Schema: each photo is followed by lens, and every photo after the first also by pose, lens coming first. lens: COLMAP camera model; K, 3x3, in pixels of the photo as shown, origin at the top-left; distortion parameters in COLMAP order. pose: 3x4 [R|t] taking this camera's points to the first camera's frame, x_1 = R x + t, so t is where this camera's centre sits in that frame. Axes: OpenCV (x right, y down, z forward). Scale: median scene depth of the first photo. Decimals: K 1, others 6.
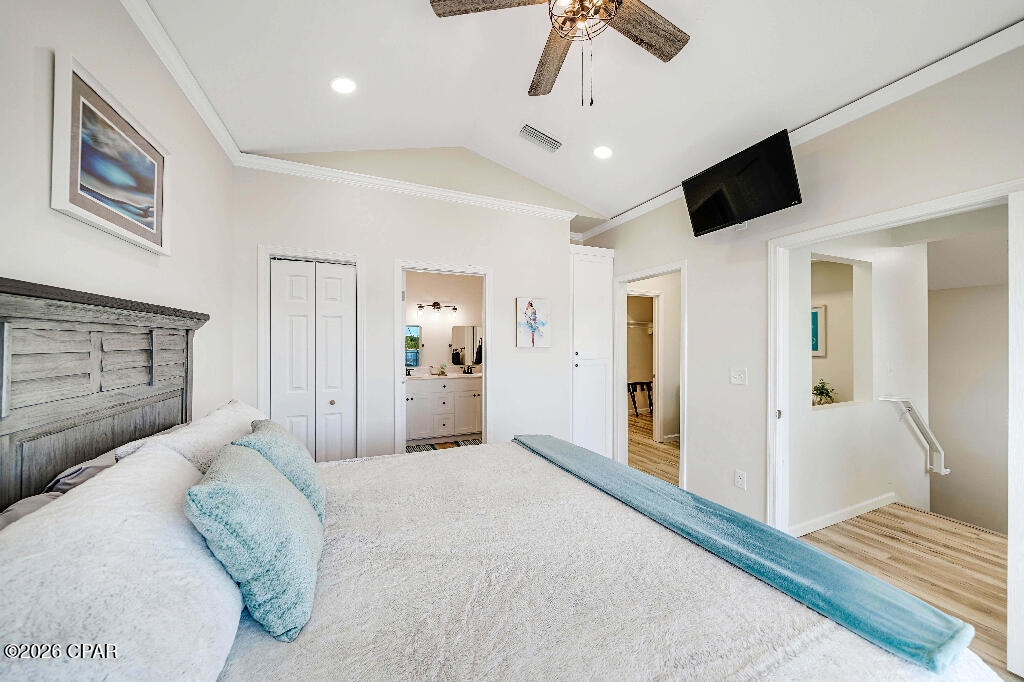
lens RADIAL K [[360.0, 0, 512.0], [0, 360.0, 341.0], [0, 0, 1]] dist [-0.000052, 0.000019]
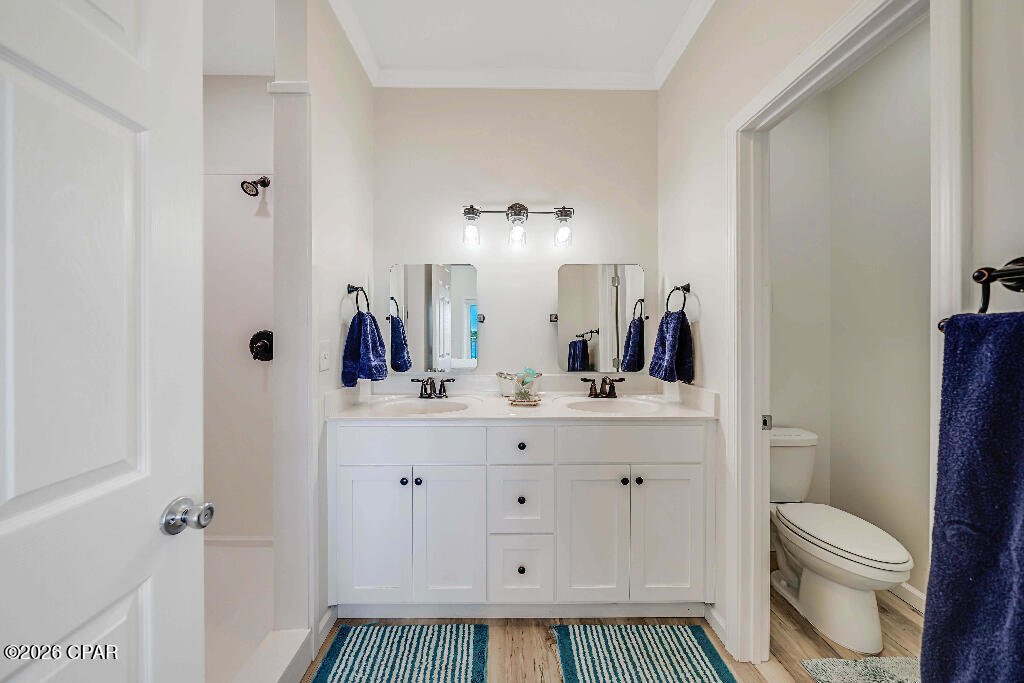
lens RADIAL K [[360.0, 0, 512.0], [0, 360.0, 341.5], [0, 0, 1]] dist [-0.000052, 0.000019]
pose [[0.927130, 0.002610, -0.374730, -0.074042], [0.001683, 0.999937, 0.011130, 0.031939], [0.374735, -0.010949, 0.927067, 0.645119]]
